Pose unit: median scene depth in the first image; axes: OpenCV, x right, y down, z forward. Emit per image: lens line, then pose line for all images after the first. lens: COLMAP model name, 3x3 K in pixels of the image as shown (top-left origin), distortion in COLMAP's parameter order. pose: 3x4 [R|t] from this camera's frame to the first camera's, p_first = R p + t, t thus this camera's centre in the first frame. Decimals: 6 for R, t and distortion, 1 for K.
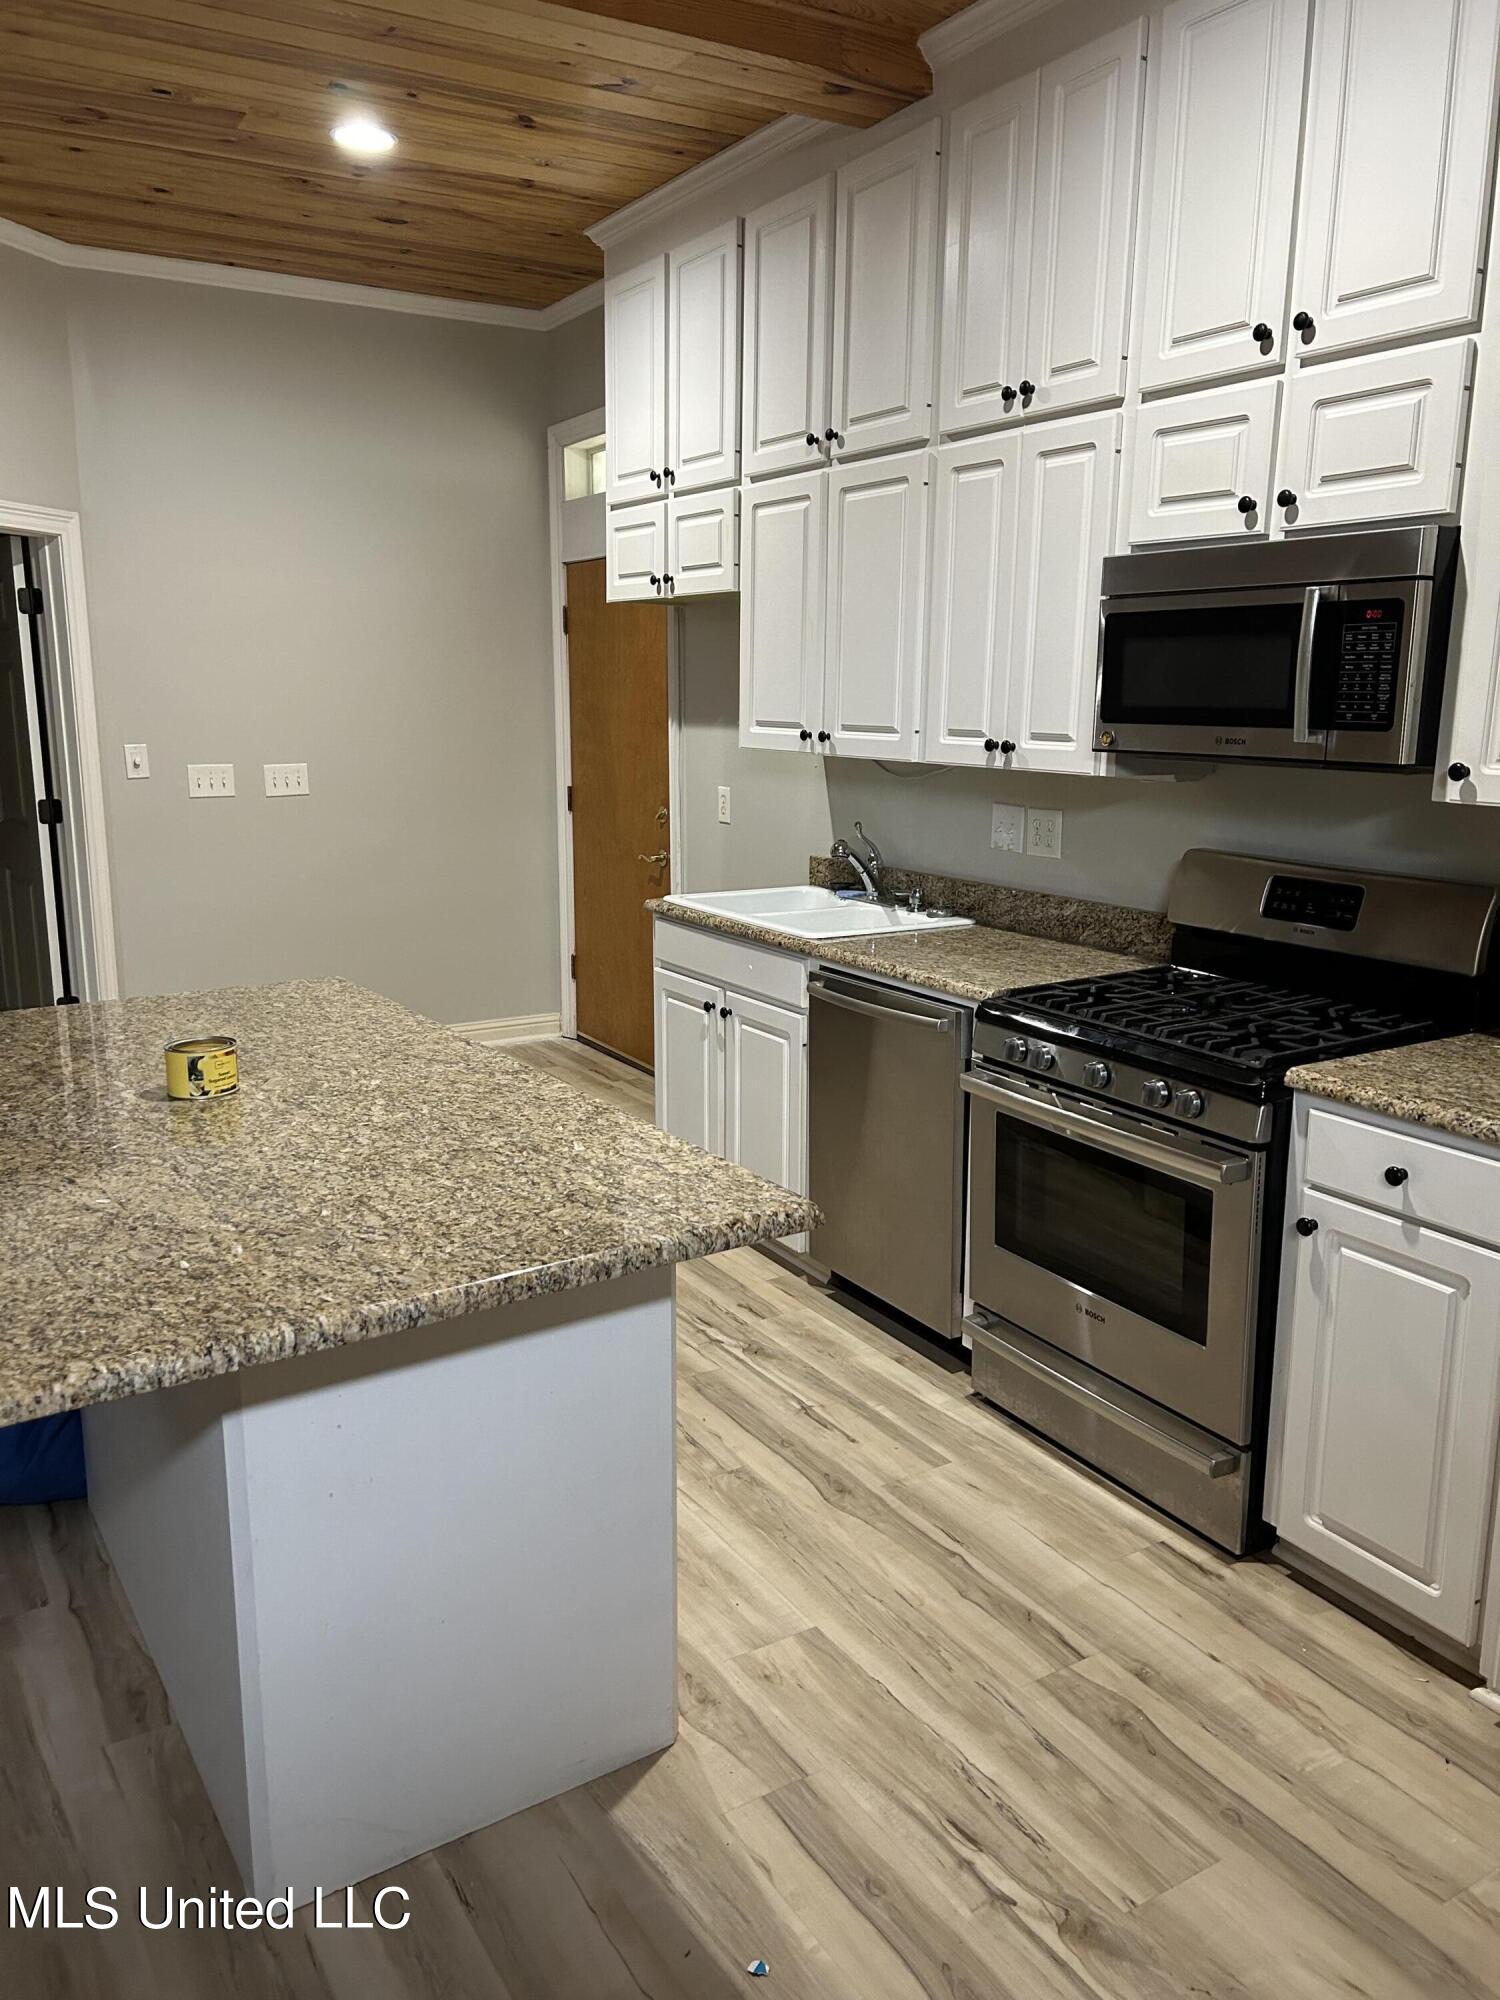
lens RADIAL K [[1512.0, 0, 748.5], [0, 1512.0, 991.1], [0, 0, 1]] dist [0.051571, -0.065676]
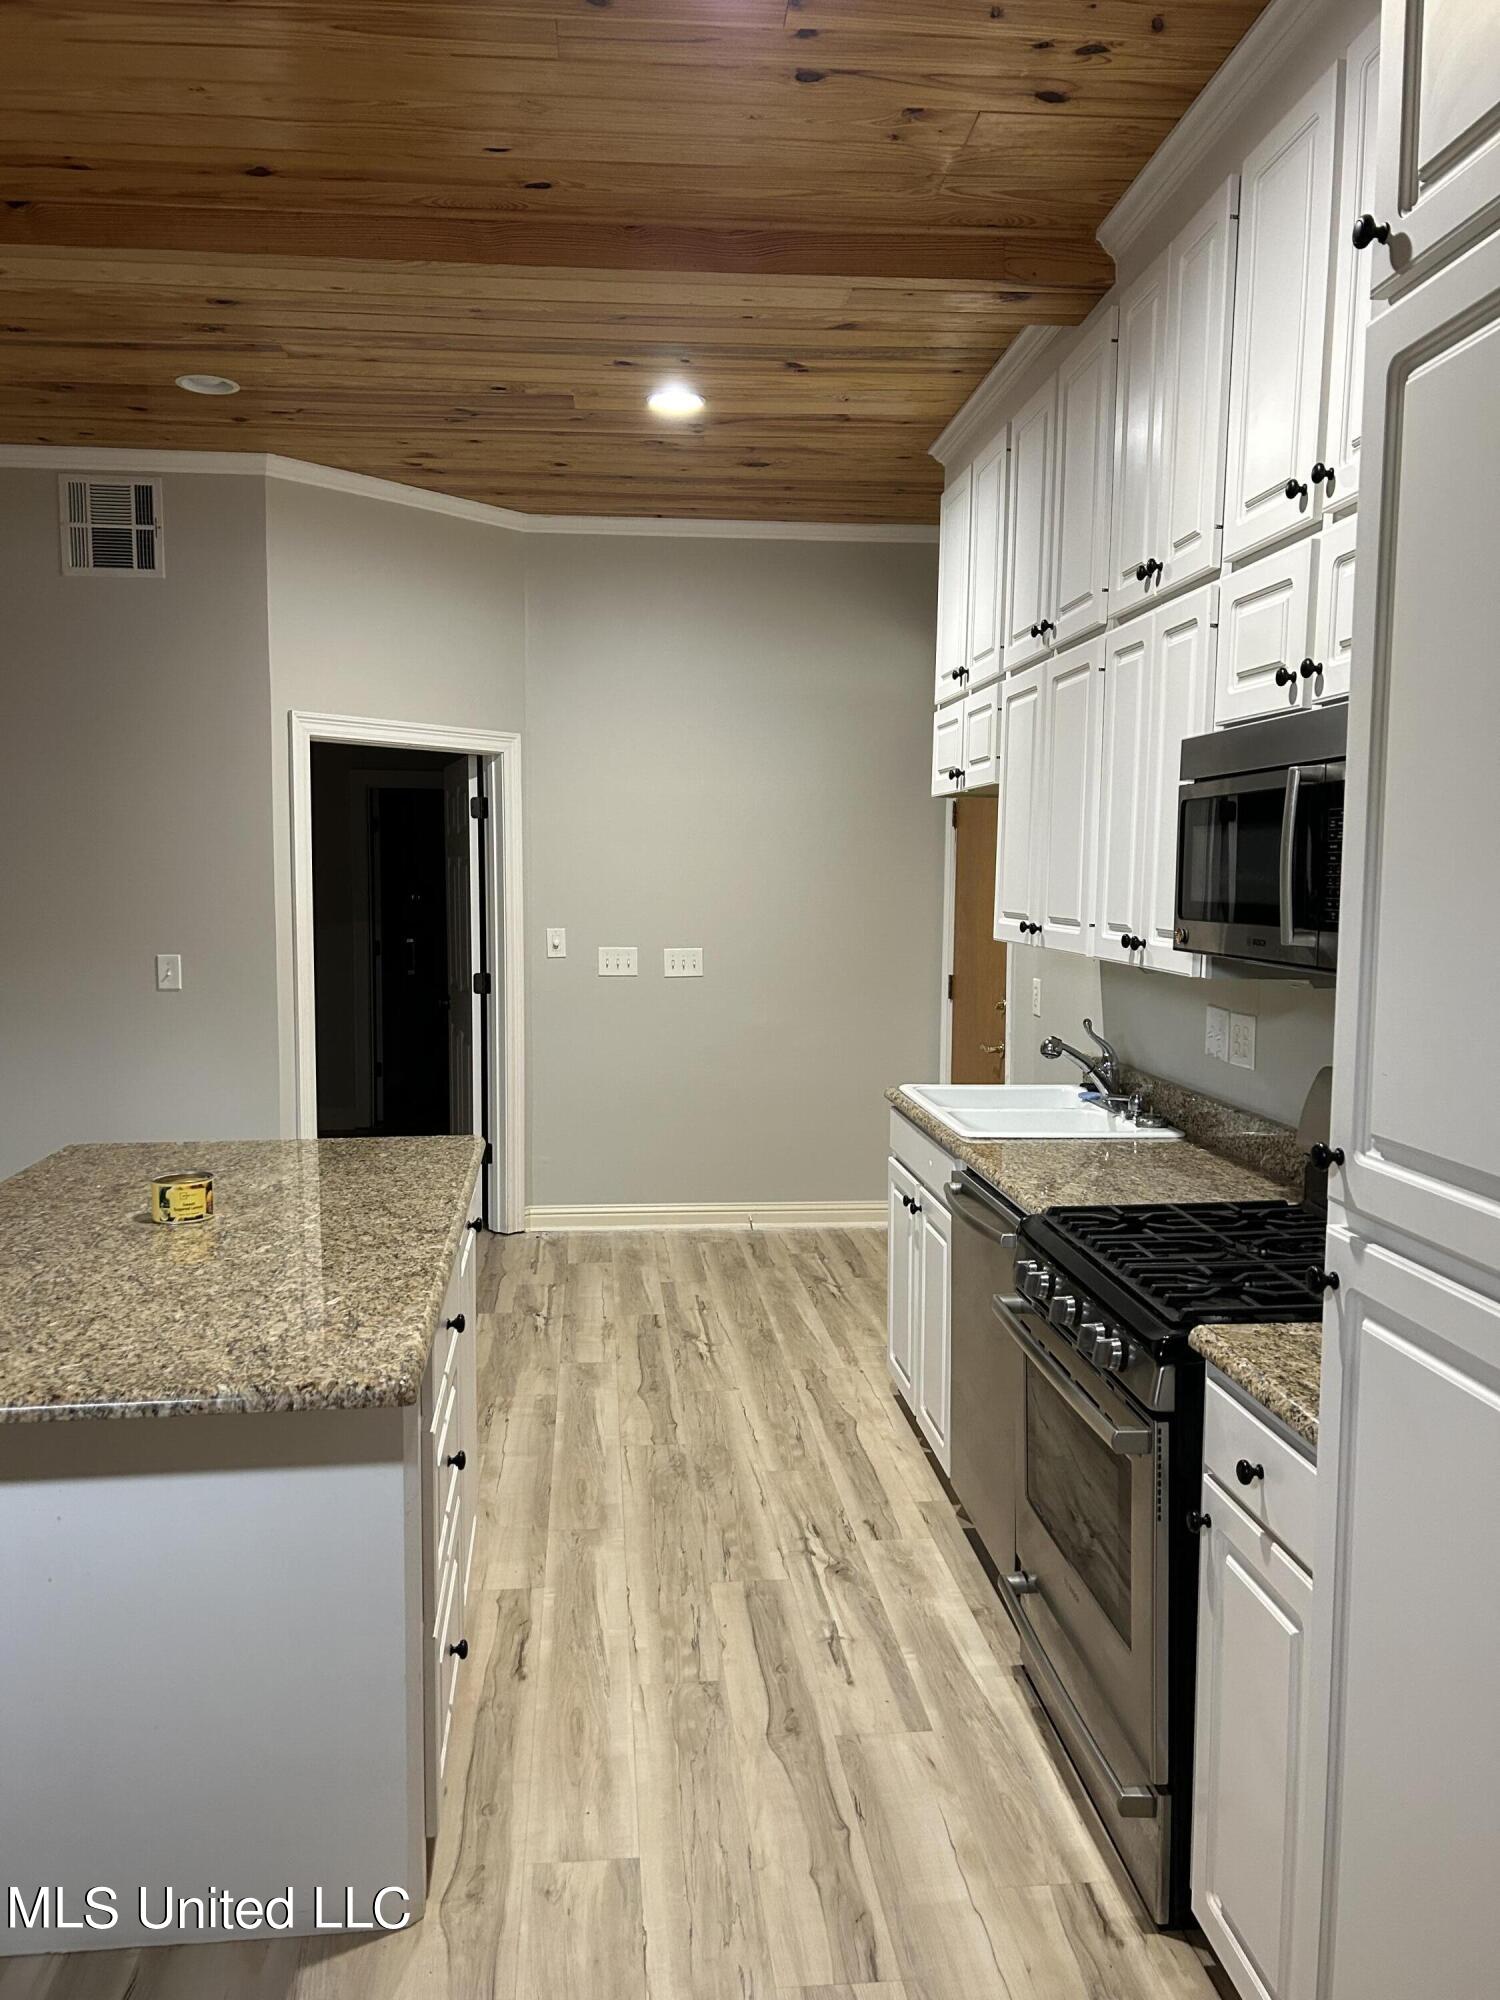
lens RADIAL K [[1512.0, 0, 741.5], [0, 1512.0, 1000.4], [0, 0, 1]] dist [0.051571, -0.065676]
pose [[0.896224, 0.037933, -0.441977, 0.366924], [-0.089539, 0.991299, -0.096484, -0.017645], [0.434471, 0.126045, 0.891822, 0.086597]]
